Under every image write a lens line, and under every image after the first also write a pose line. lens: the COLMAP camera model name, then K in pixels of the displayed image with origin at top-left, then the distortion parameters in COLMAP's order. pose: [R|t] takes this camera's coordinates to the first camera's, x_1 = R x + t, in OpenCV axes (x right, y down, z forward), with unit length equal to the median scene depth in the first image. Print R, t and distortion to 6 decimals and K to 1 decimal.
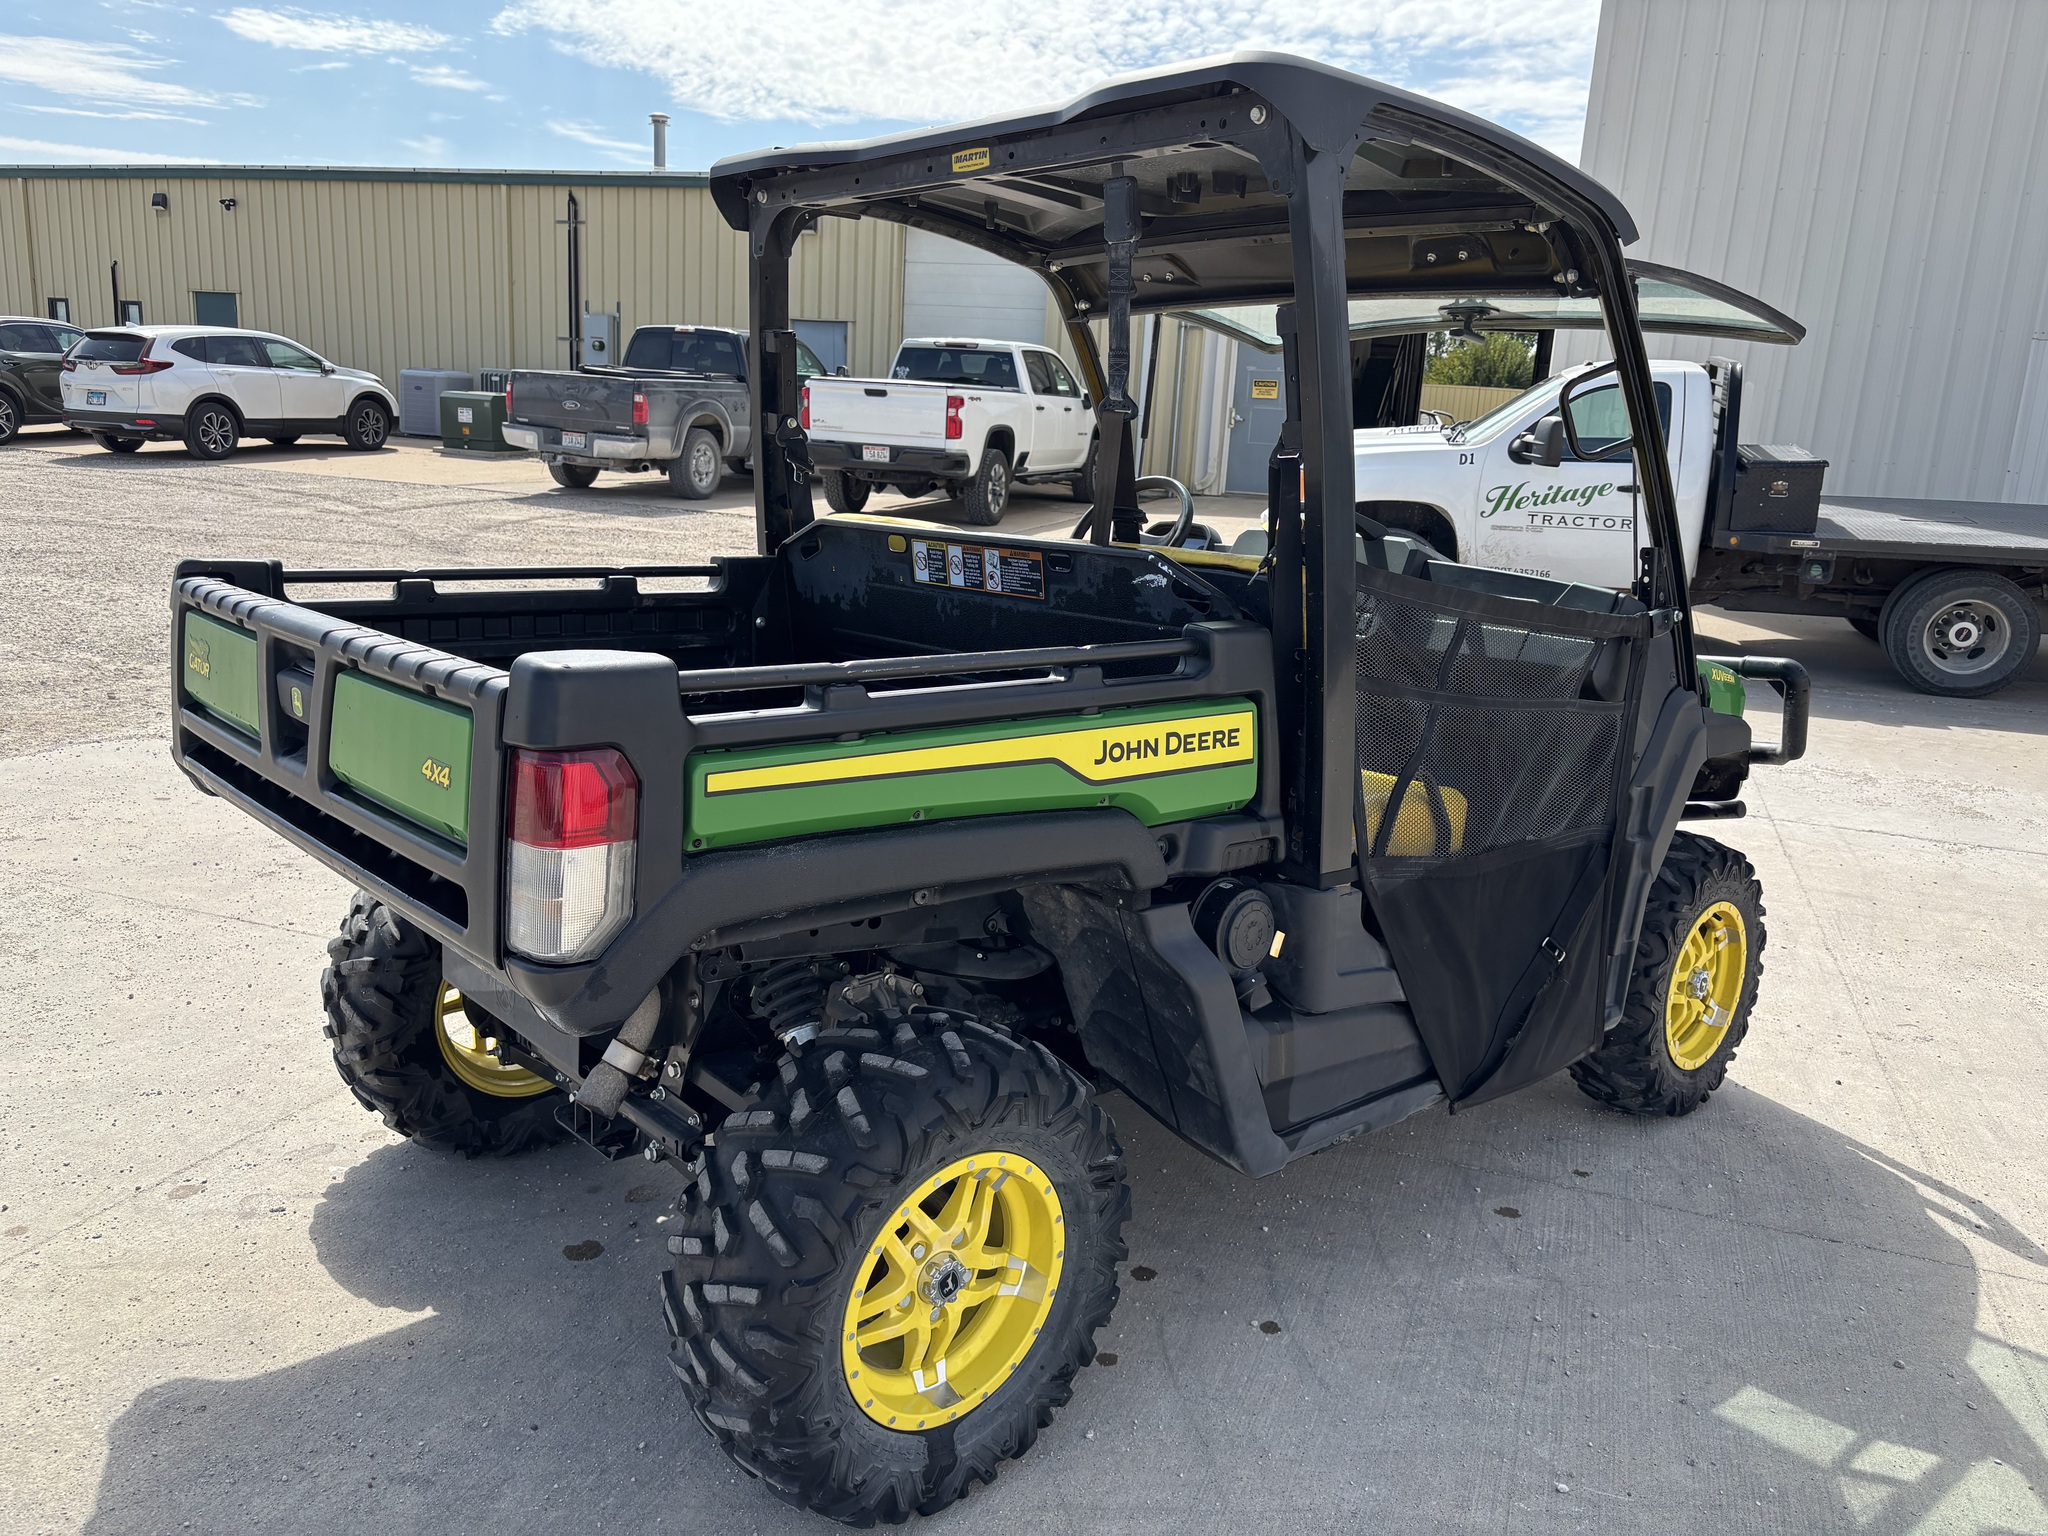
lens RADIAL K [[1552.0, 0, 1020.5], [0, 1552.0, 768.7], [0, 0, 1]] dist [0.029255, -0.021112]
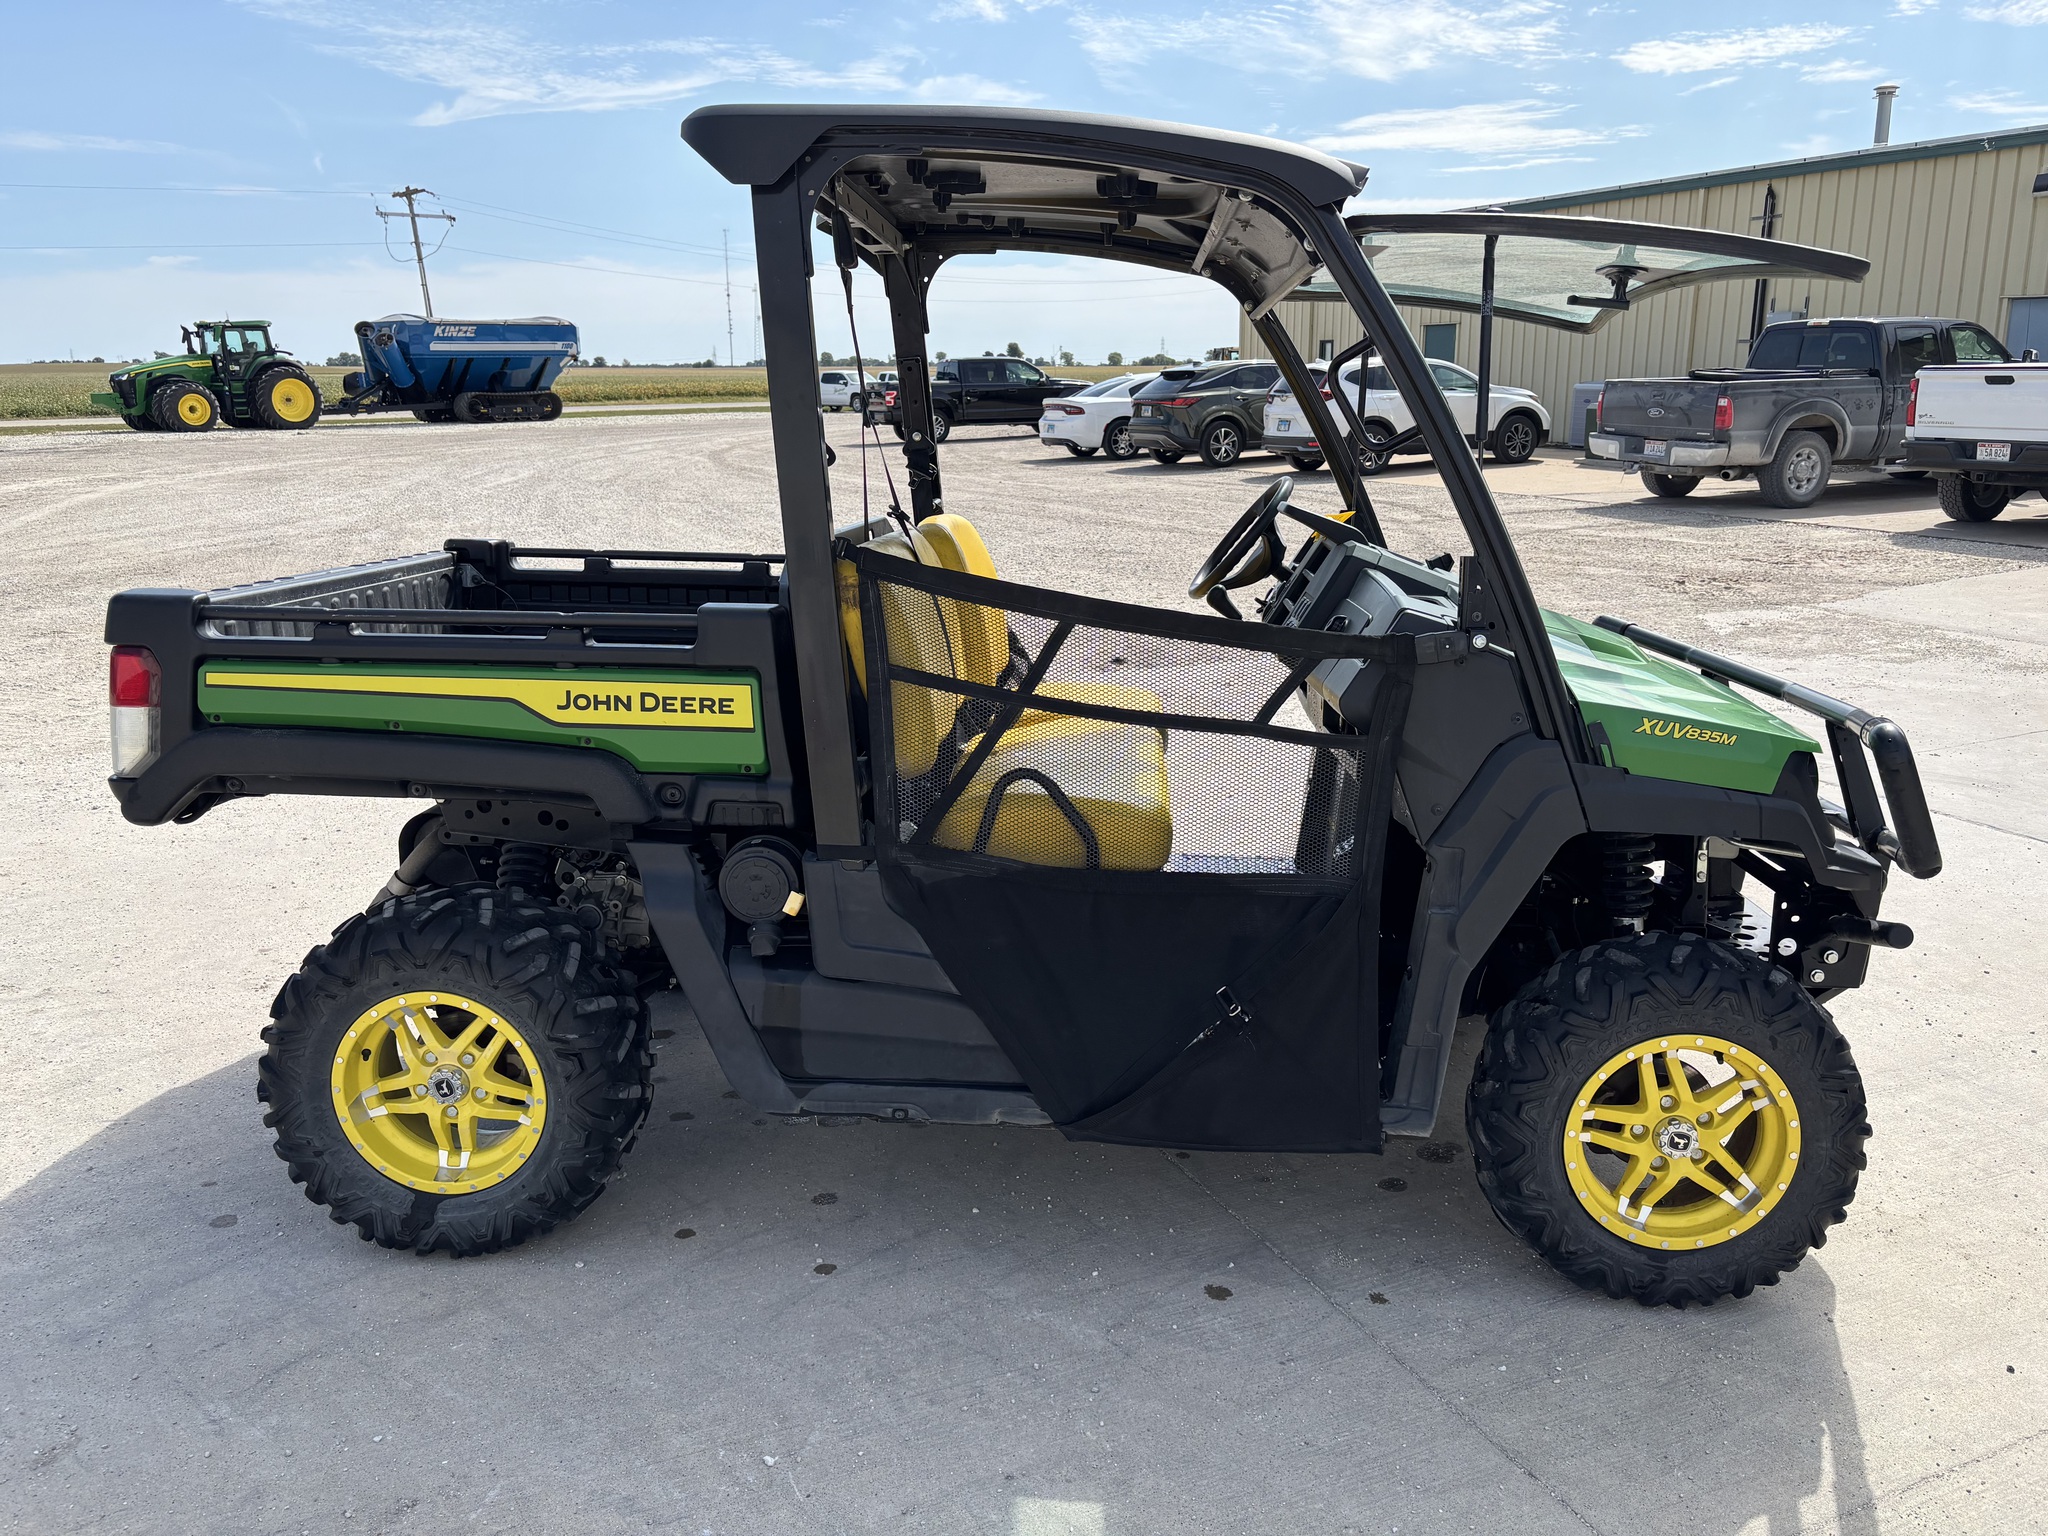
lens RADIAL K [[1552.0, 0, 1033.6], [0, 1552.0, 756.2], [0, 0, 1]] dist [0.029255, -0.021112]
pose [[0.707538, 0.111684, -0.697794, 0.774679], [-0.122394, 0.991877, 0.034649, -0.035870], [0.695995, 0.060891, 0.715460, 0.249298]]
